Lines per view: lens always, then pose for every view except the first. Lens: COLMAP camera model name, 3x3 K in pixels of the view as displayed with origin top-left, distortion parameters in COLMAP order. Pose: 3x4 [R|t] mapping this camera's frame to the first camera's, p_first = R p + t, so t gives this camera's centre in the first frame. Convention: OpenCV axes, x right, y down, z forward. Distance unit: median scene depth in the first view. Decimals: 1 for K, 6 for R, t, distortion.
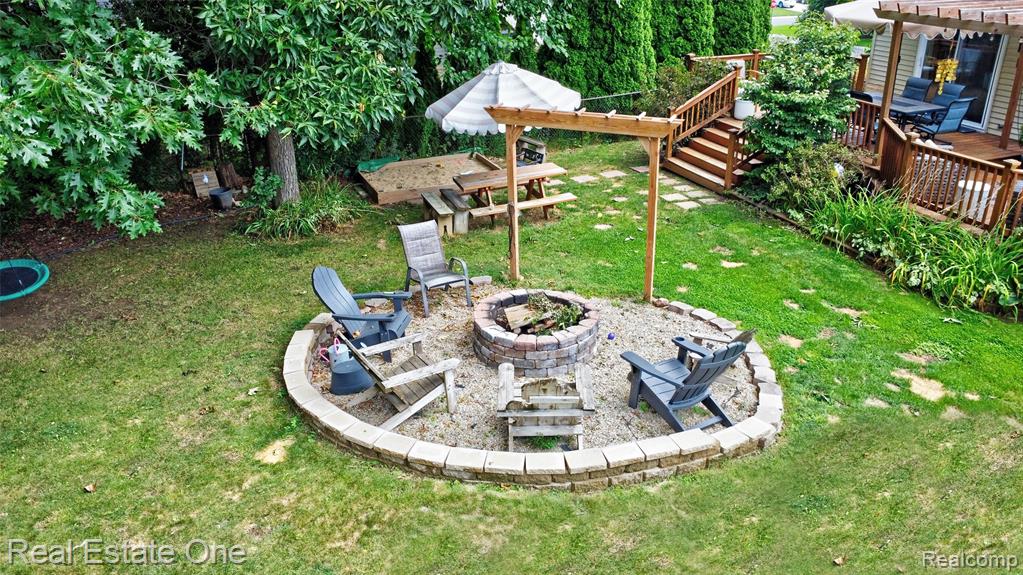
lens RADIAL K [[756.8, 0, 506.6], [0, 756.8, 291.8], [0, 0, 1]] dist [-0.031480, 0.000256]
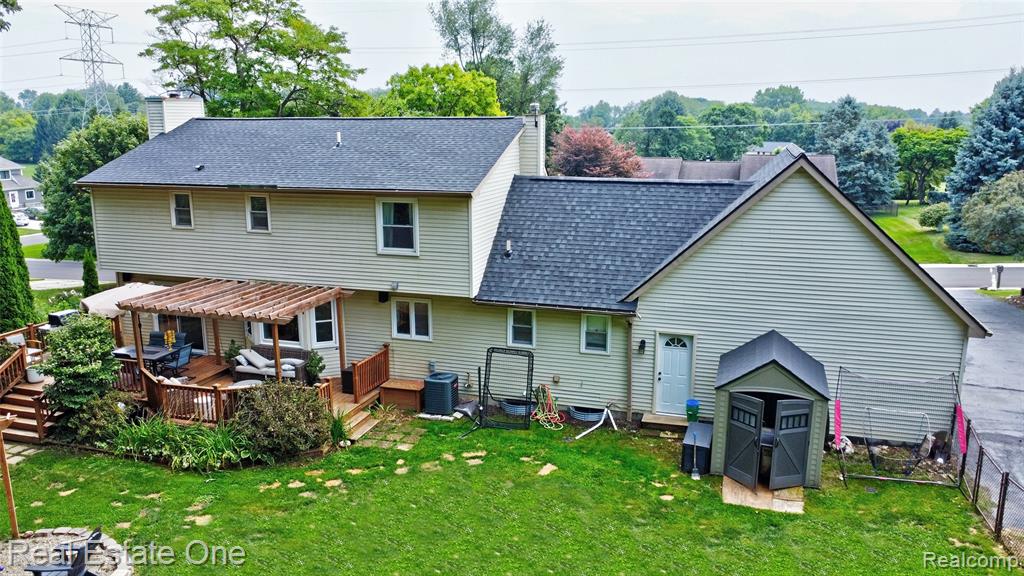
lens RADIAL K [[757.5, 0, 502.0], [0, 757.5, 286.8], [0, 0, 1]] dist [-0.031480, 0.000256]
pose [[0.609571, -0.140359, 0.780207, -0.246357], [0.327251, 0.940979, -0.086397, -0.010091], [-0.722032, 0.307989, 0.619526, -0.589286]]
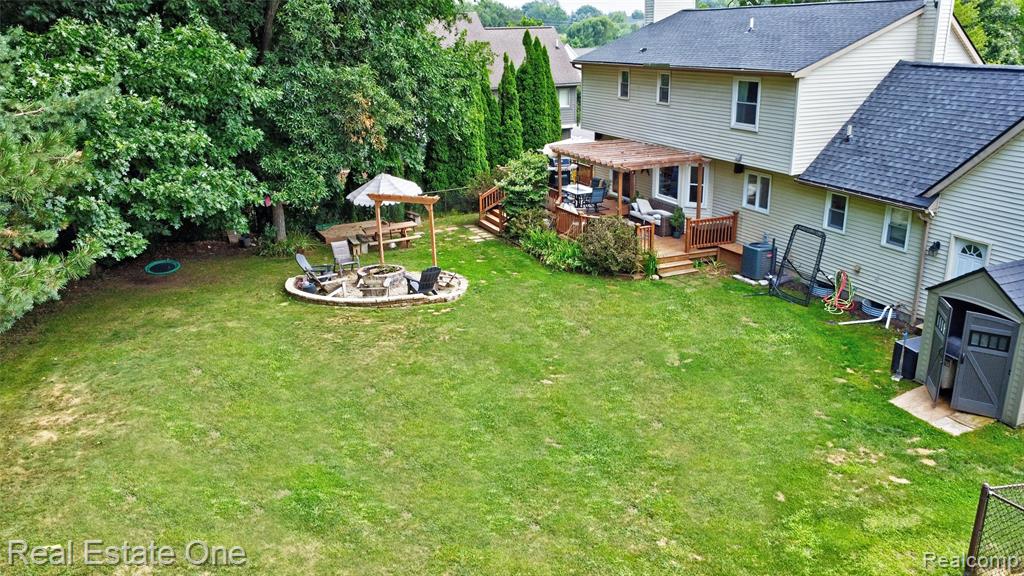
lens RADIAL K [[757.5, 0, 512.9], [0, 757.5, 291.8], [0, 0, 1]] dist [-0.031480, 0.000256]
pose [[0.998512, -0.014974, 0.052443, 0.257369], [0.020988, 0.993020, -0.116060, 0.301494], [-0.050339, 0.116988, 0.991857, -1.170496]]
